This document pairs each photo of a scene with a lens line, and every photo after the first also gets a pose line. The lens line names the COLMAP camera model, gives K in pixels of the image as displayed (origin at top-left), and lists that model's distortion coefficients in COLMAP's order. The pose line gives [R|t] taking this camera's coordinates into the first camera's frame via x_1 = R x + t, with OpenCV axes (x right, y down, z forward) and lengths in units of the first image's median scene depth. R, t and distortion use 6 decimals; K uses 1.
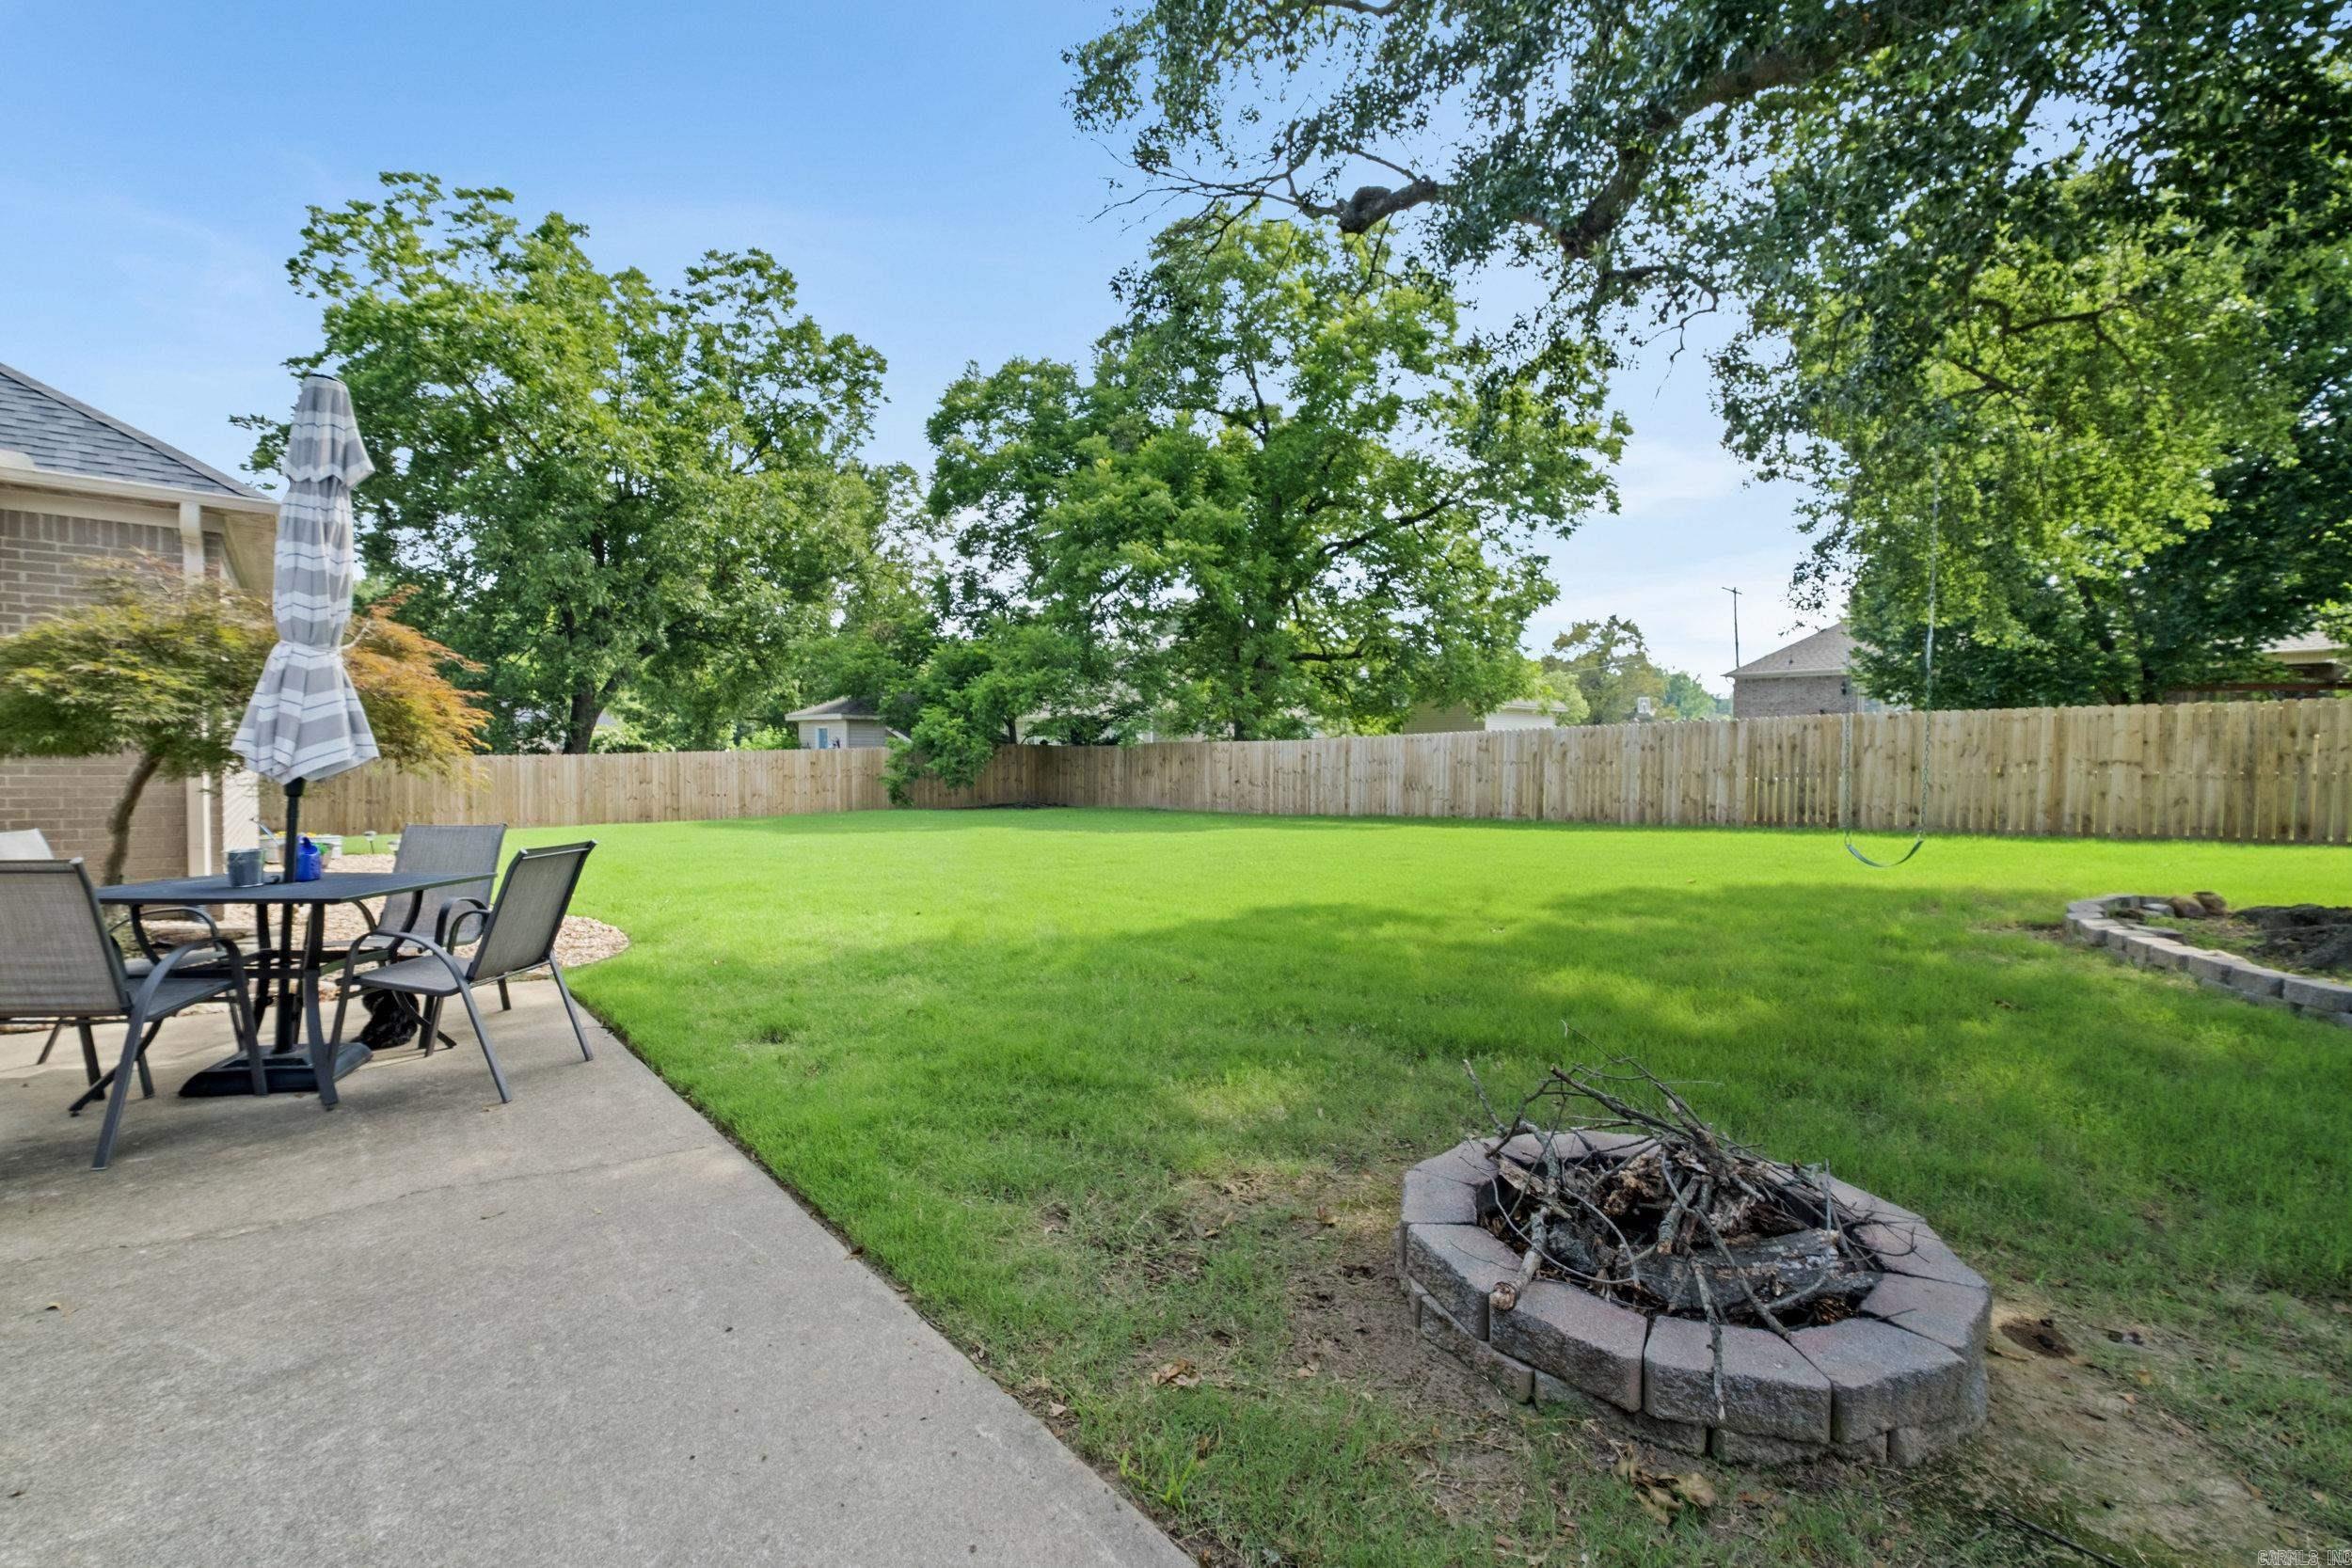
lens RADIAL K [[1050.6, 0, 1174.9], [0, 1050.6, 791.3], [0, 0, 1]] dist [-0.001436, -0.000133]
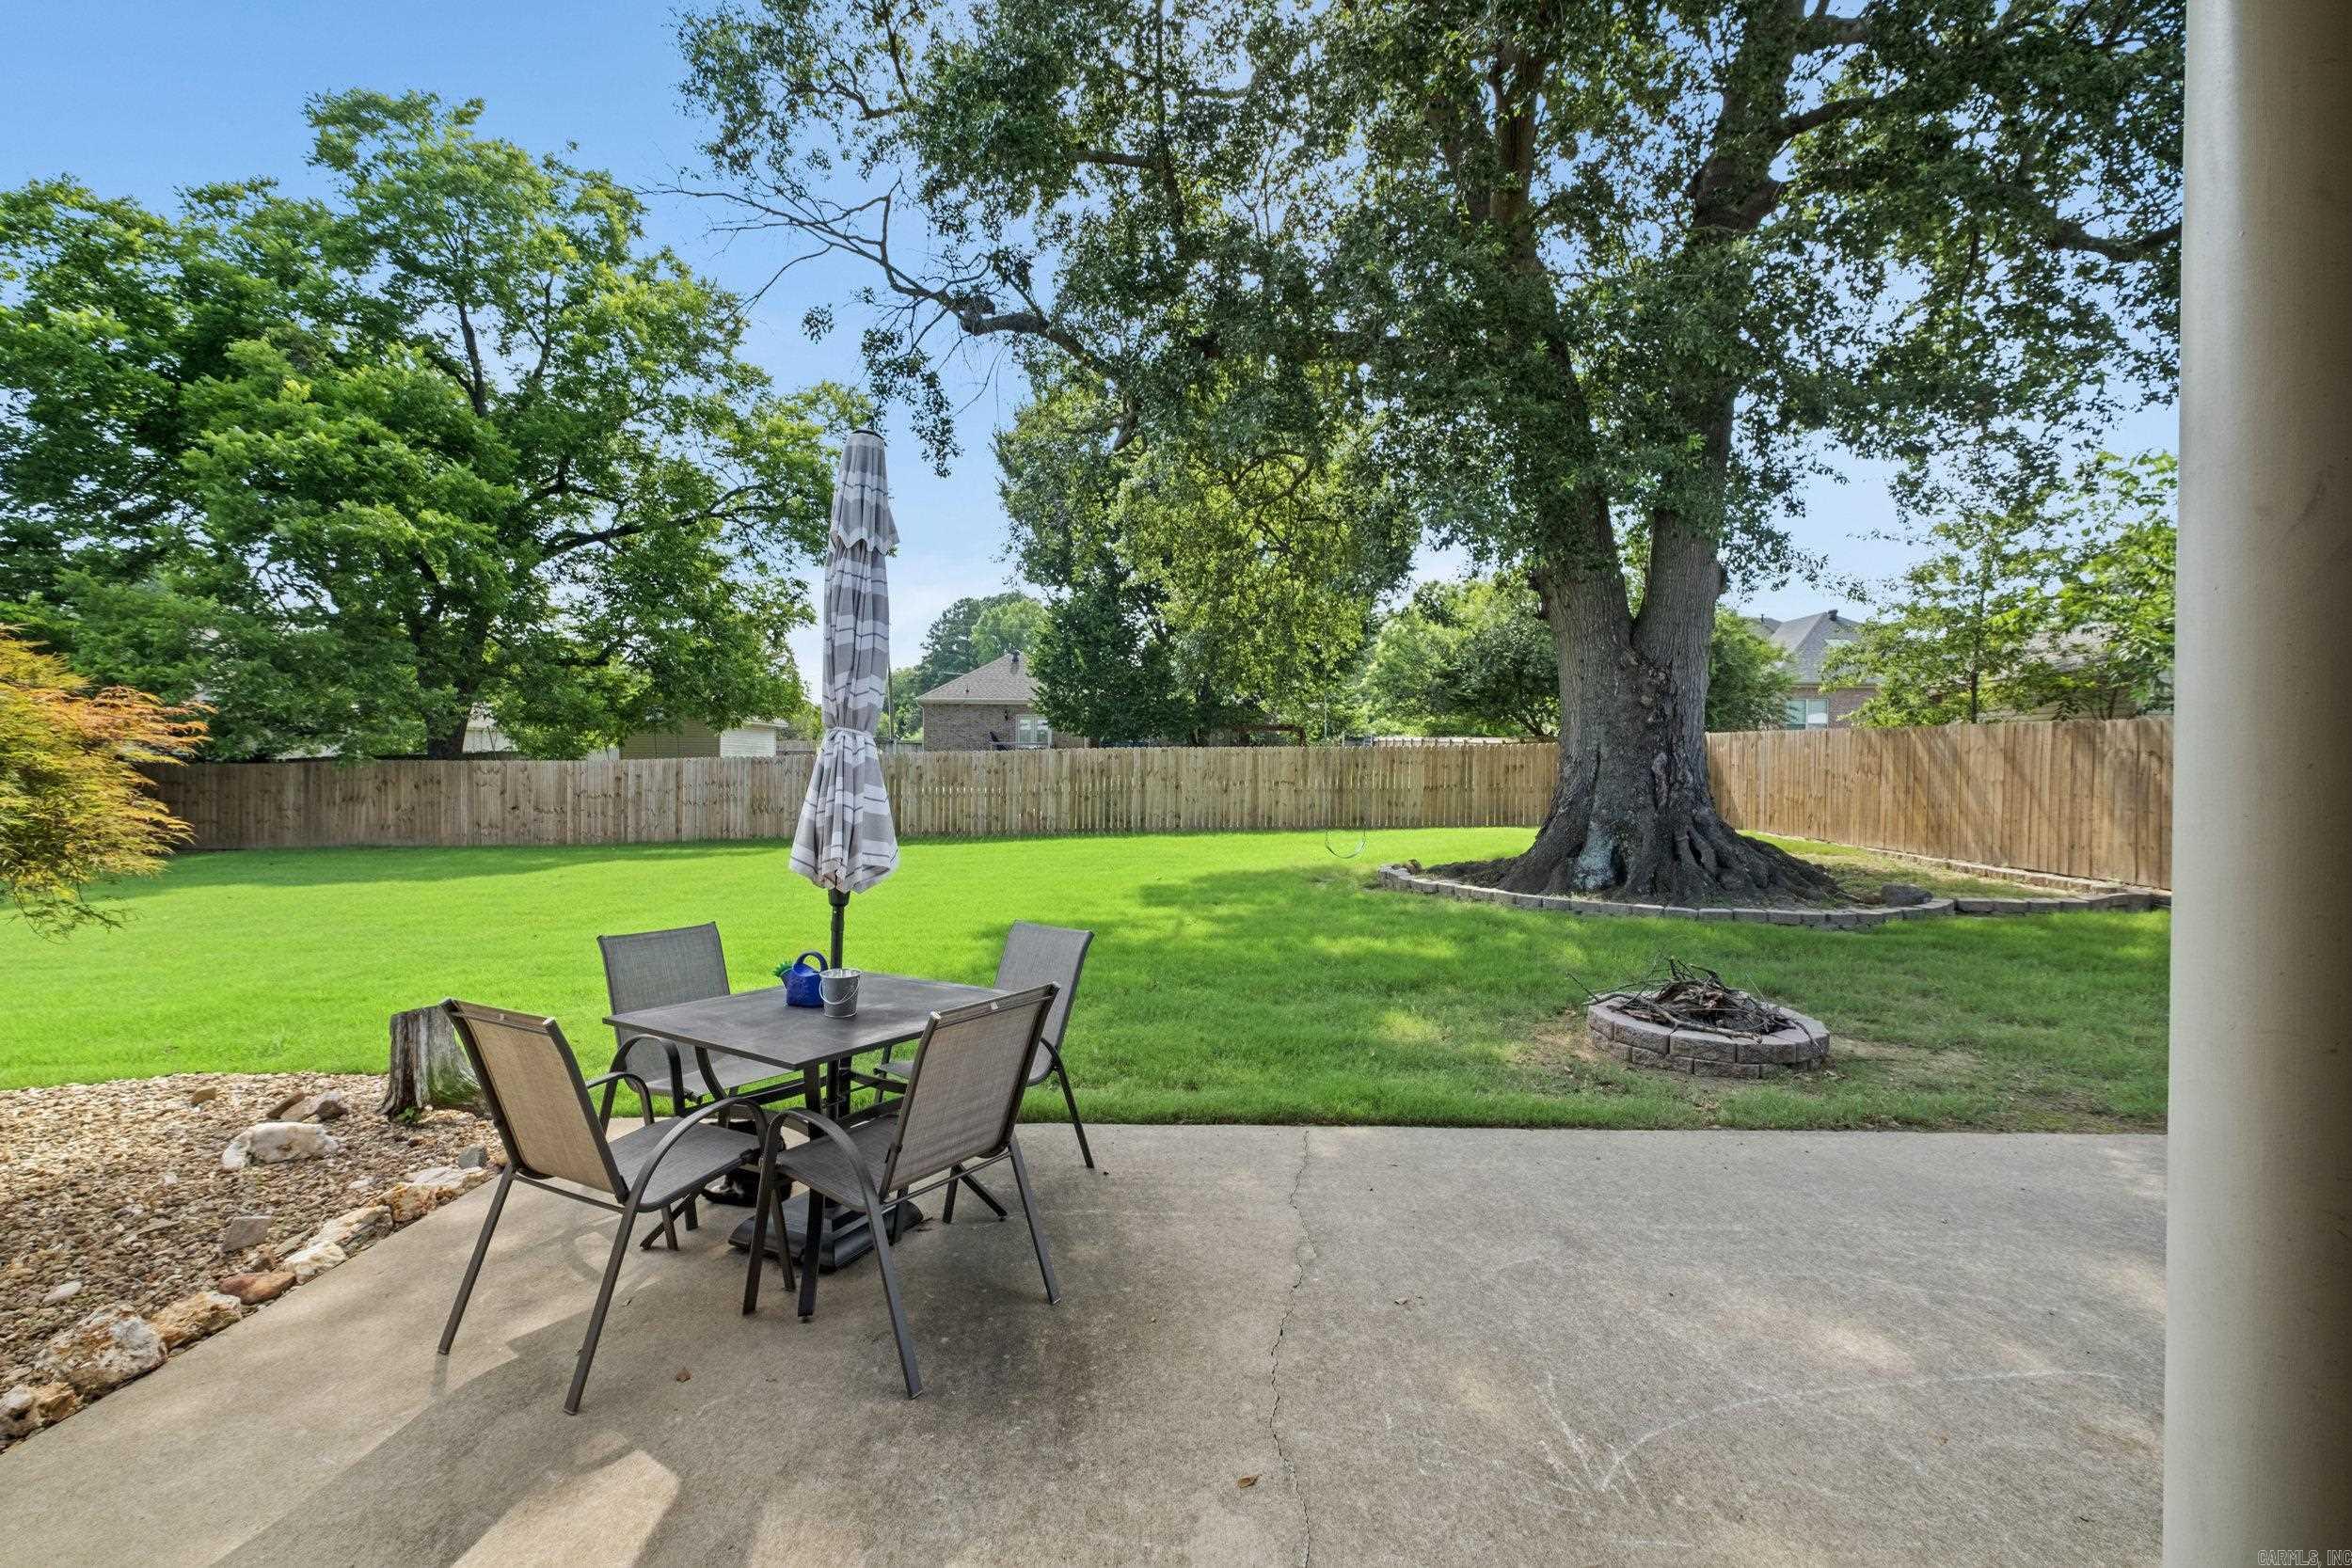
lens RADIAL K [[1082.7, 0, 1176.0], [0, 1082.7, 784.0], [0, 0, 1]] dist [-0.025065, -0.000027]
pose [[0.633575, -0.015056, 0.773535, -0.298261], [0.023887, 0.999715, -0.000107, -0.017918], [-0.773313, 0.018546, 0.633754, 0.051104]]
